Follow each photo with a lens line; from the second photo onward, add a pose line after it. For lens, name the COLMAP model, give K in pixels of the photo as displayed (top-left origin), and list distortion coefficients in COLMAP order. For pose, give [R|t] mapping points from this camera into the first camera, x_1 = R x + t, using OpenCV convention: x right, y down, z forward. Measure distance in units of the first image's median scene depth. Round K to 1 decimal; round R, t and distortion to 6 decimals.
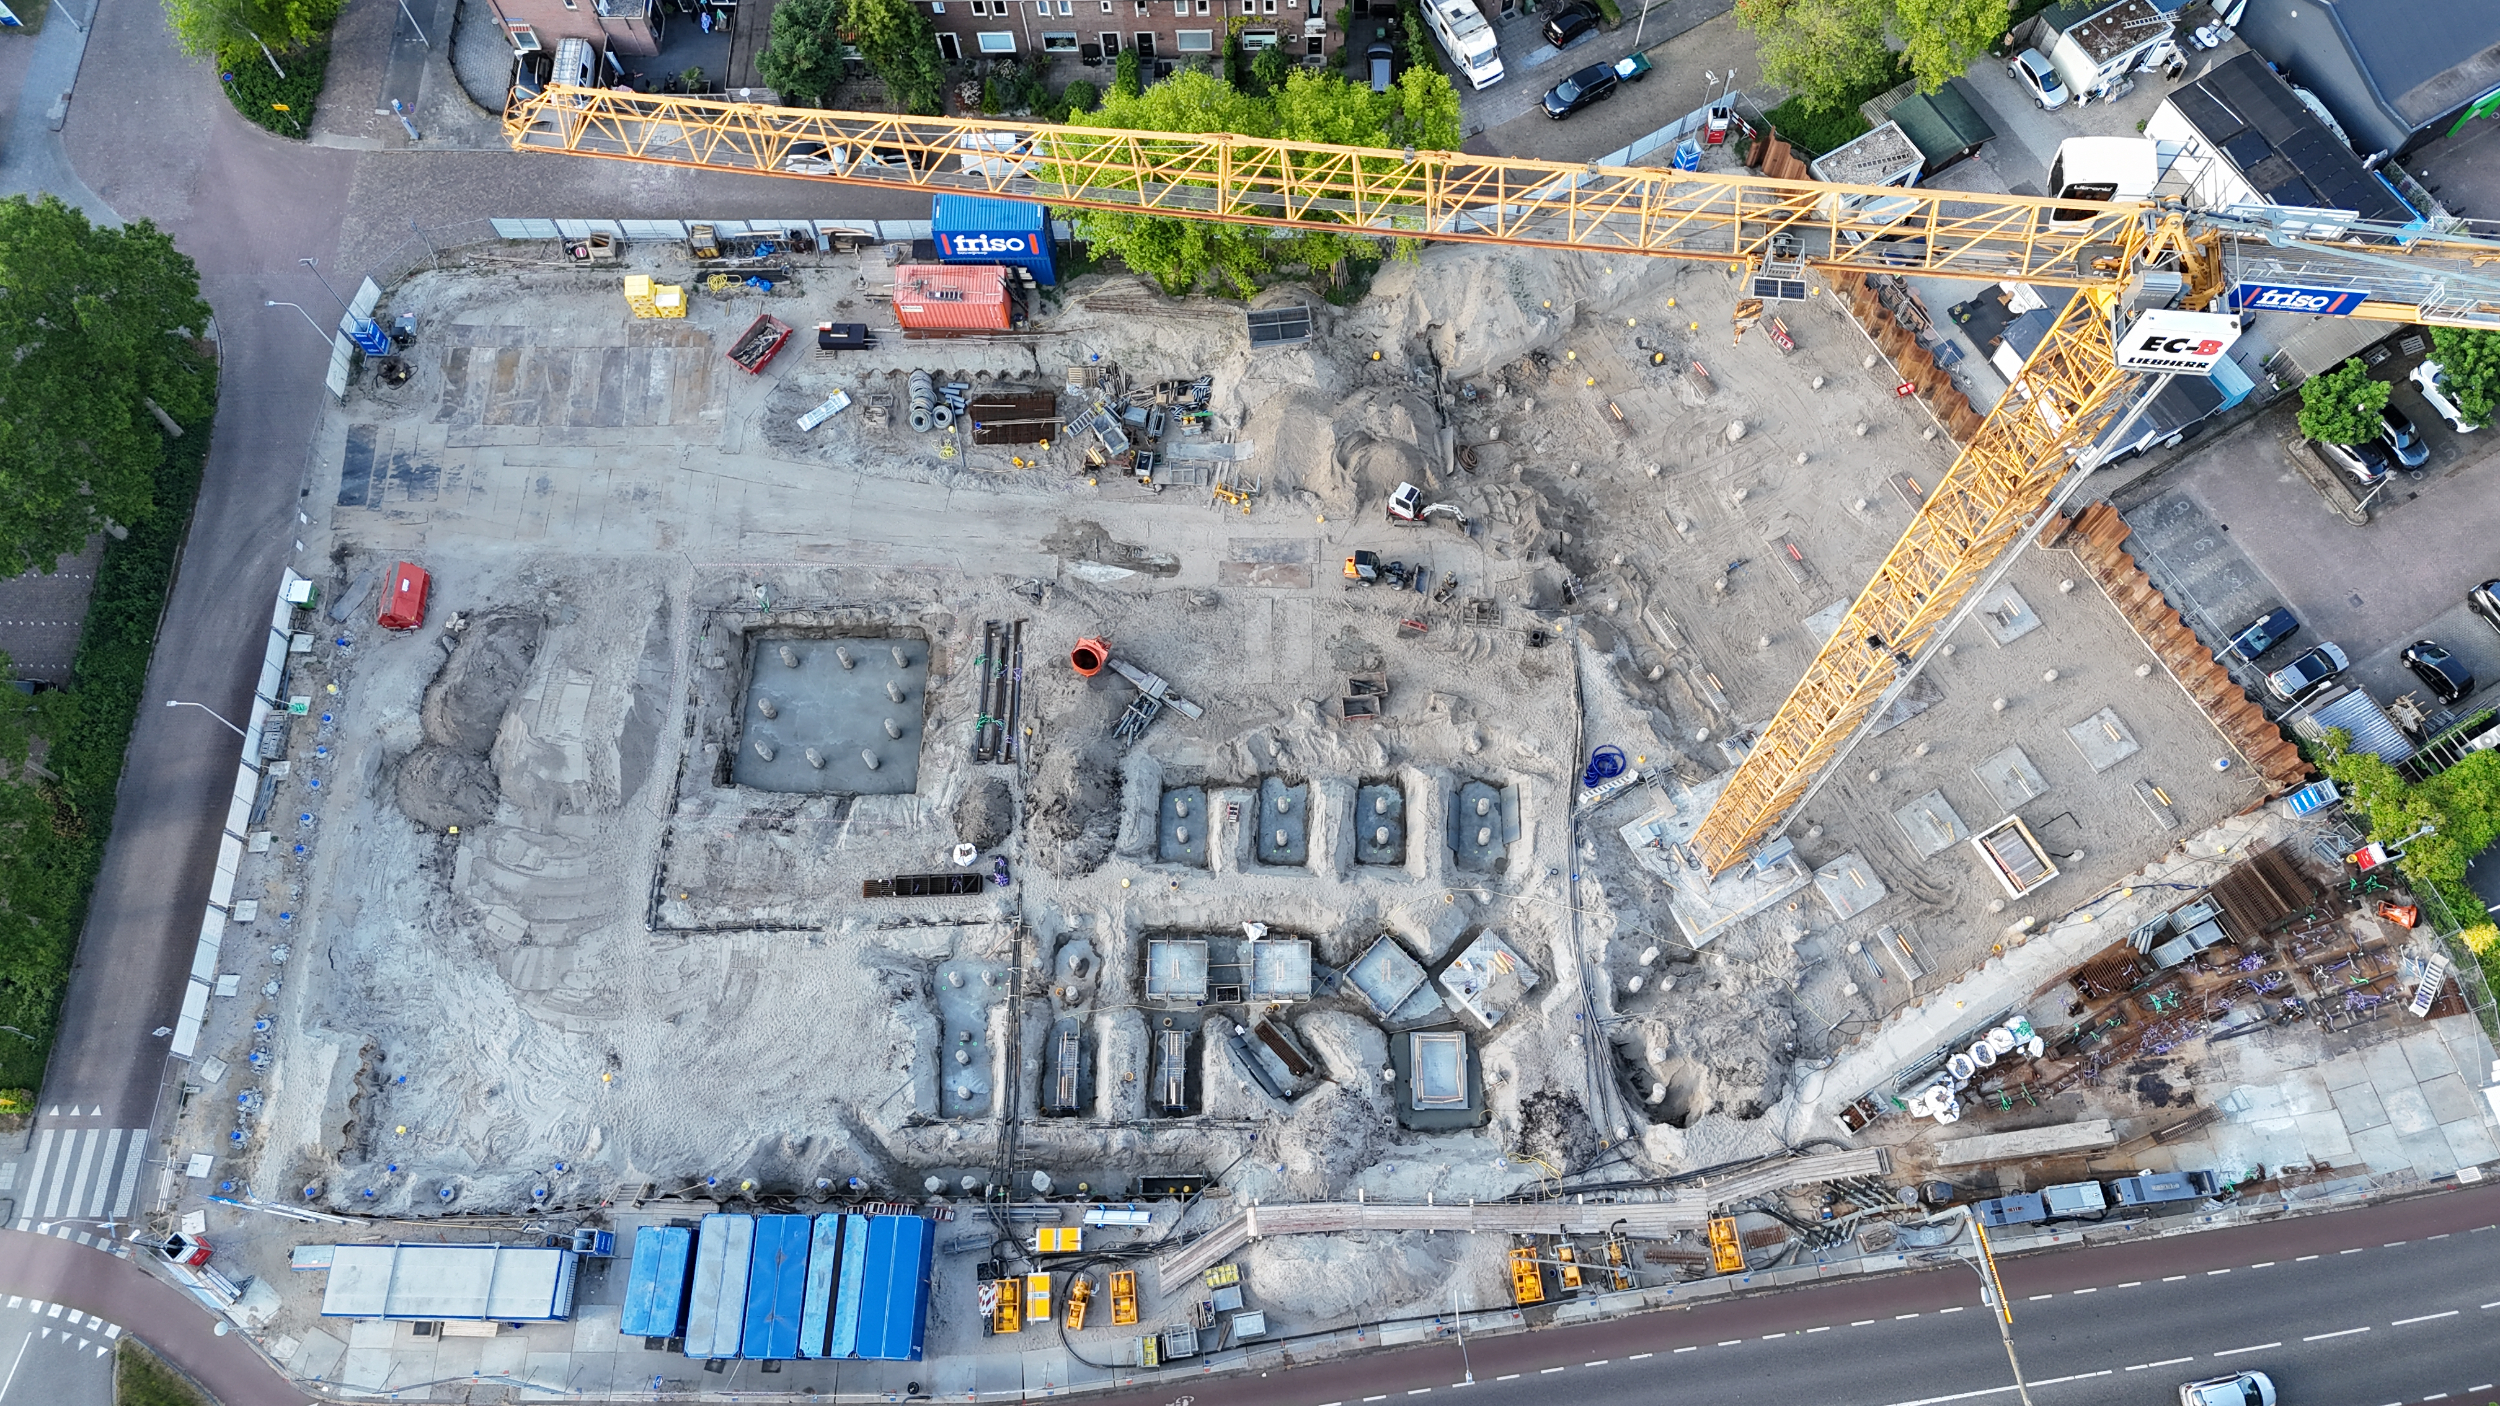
lens RADIAL K [[1793.3, 0, 1262.2], [0, 1793.3, 710.2], [0, 0, 1]] dist [0.051929, -0.033536]
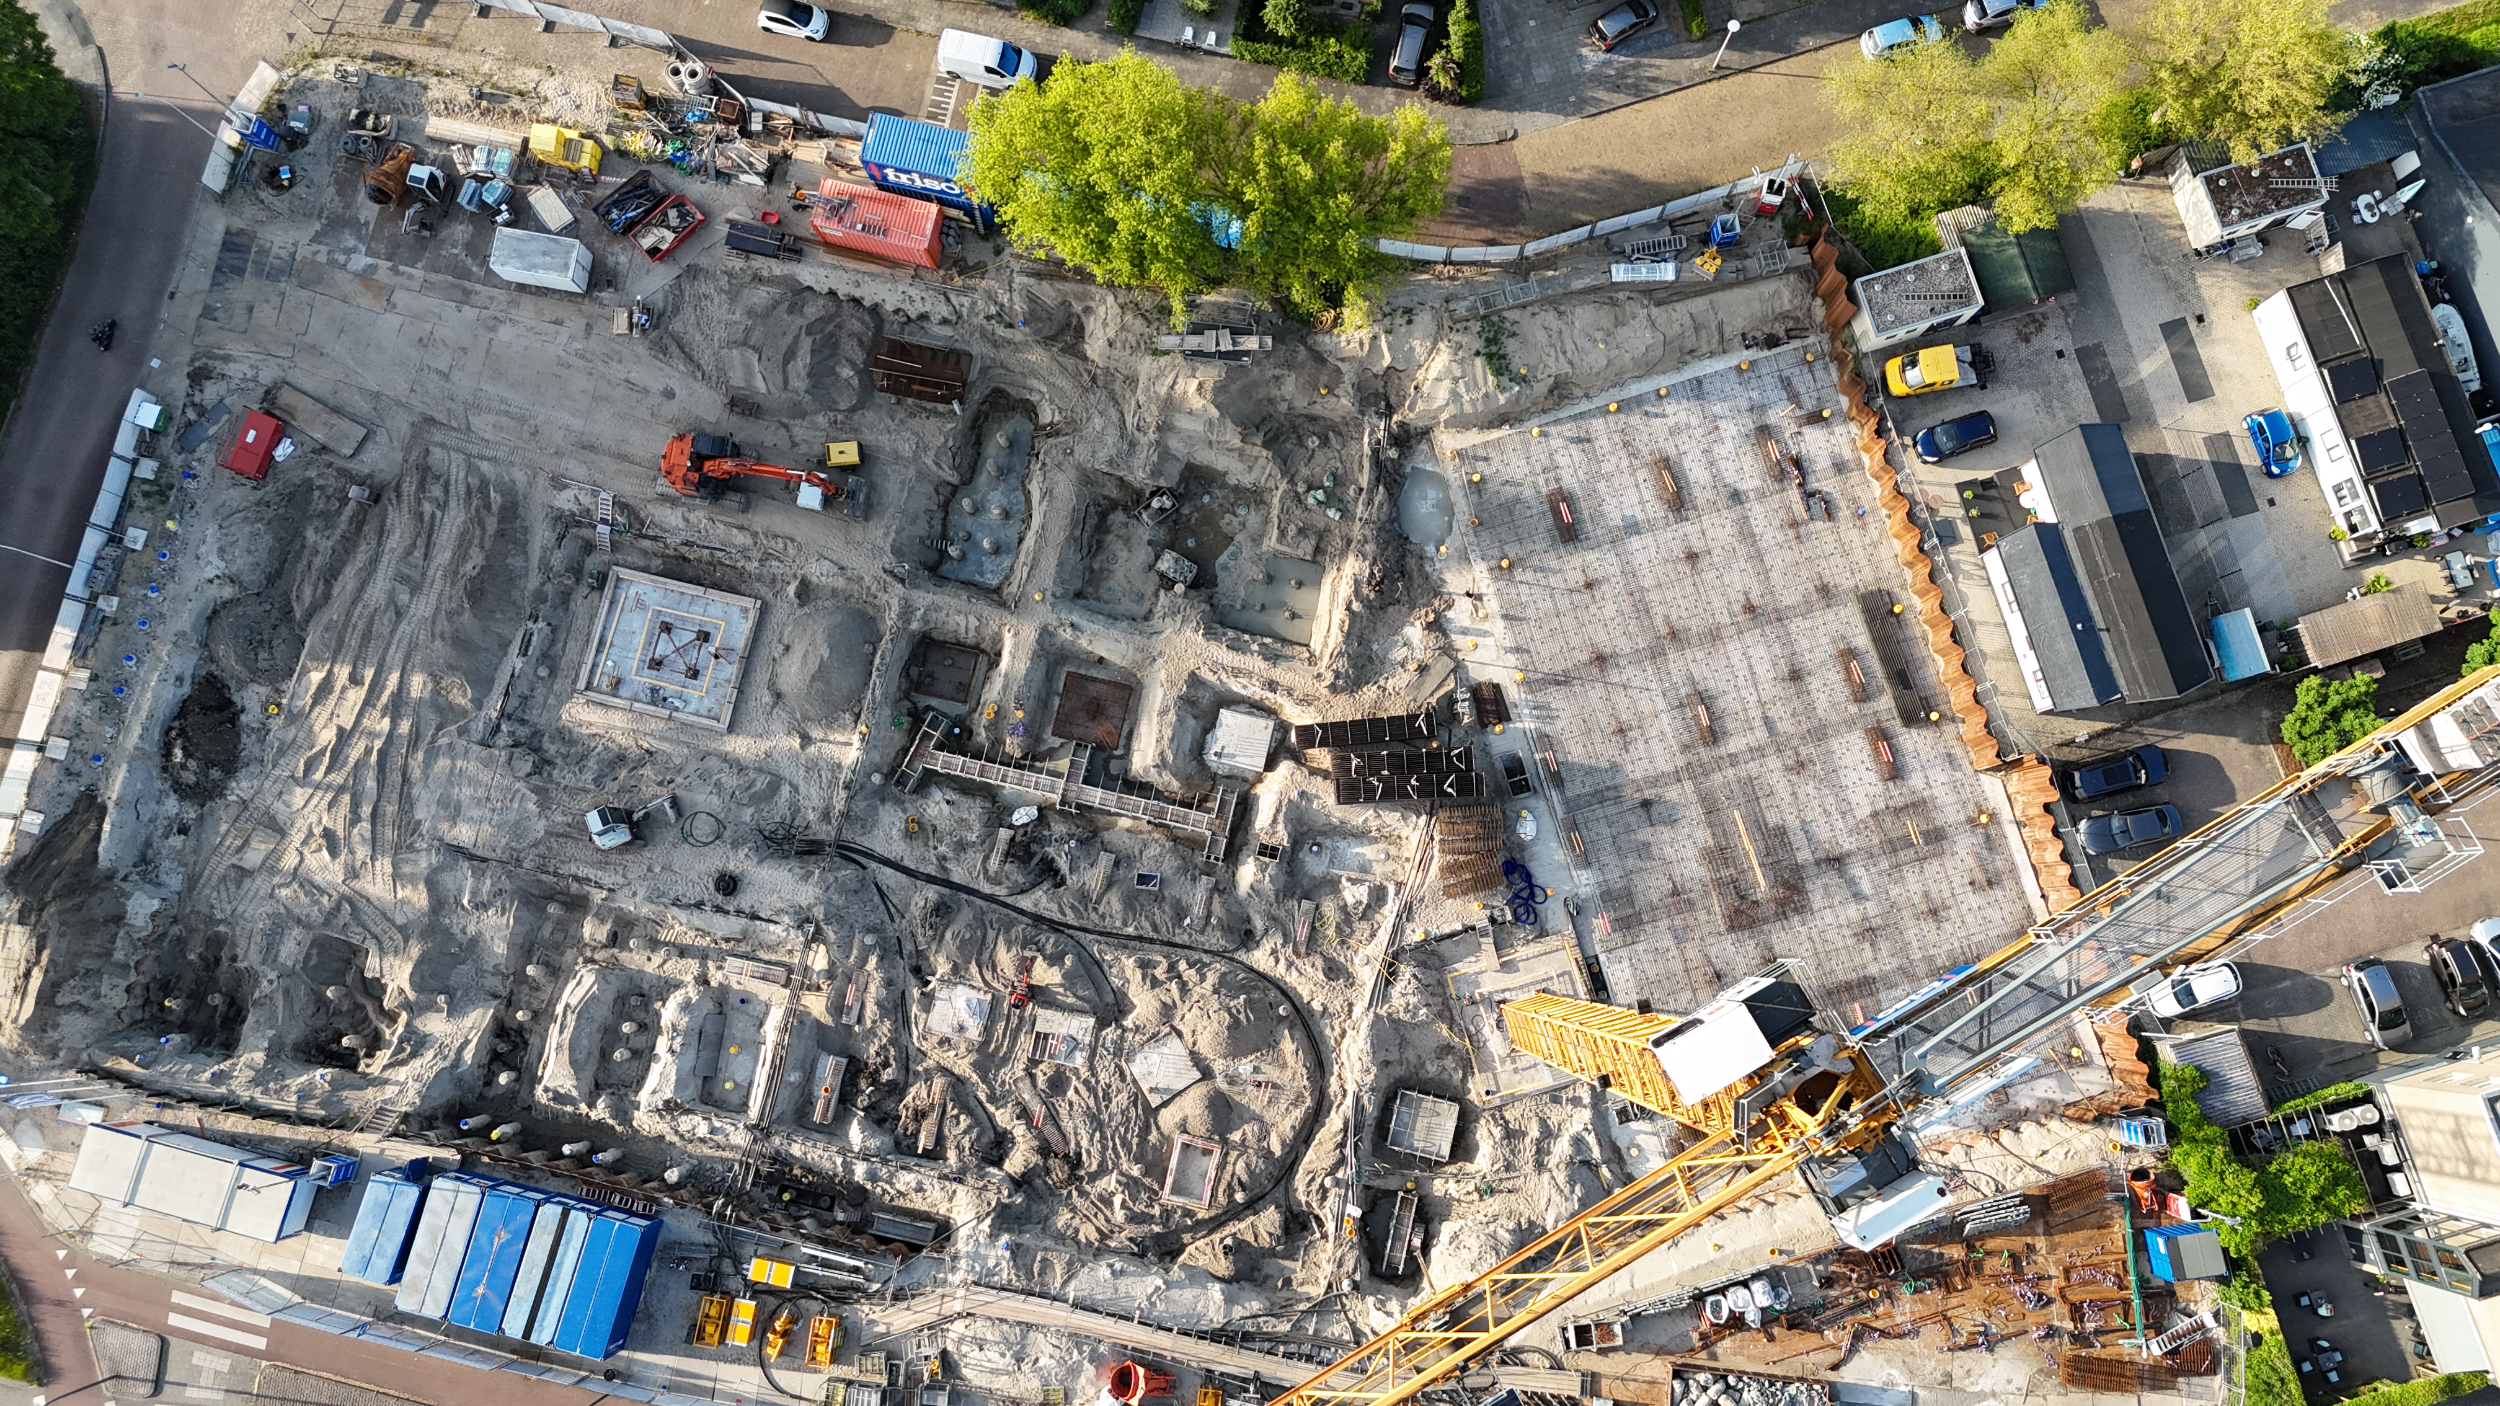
lens RADIAL K [[1839.0, 0, 1257.0], [0, 1839.0, 695.3], [0, 0, 1]] dist [0.057213, -0.038123]
pose [[0.974632, 0.221440, -0.032516, 0.102158], [-0.207854, 0.949406, 0.235423, -0.281397], [0.083003, -0.222693, 0.971349, 0.065178]]
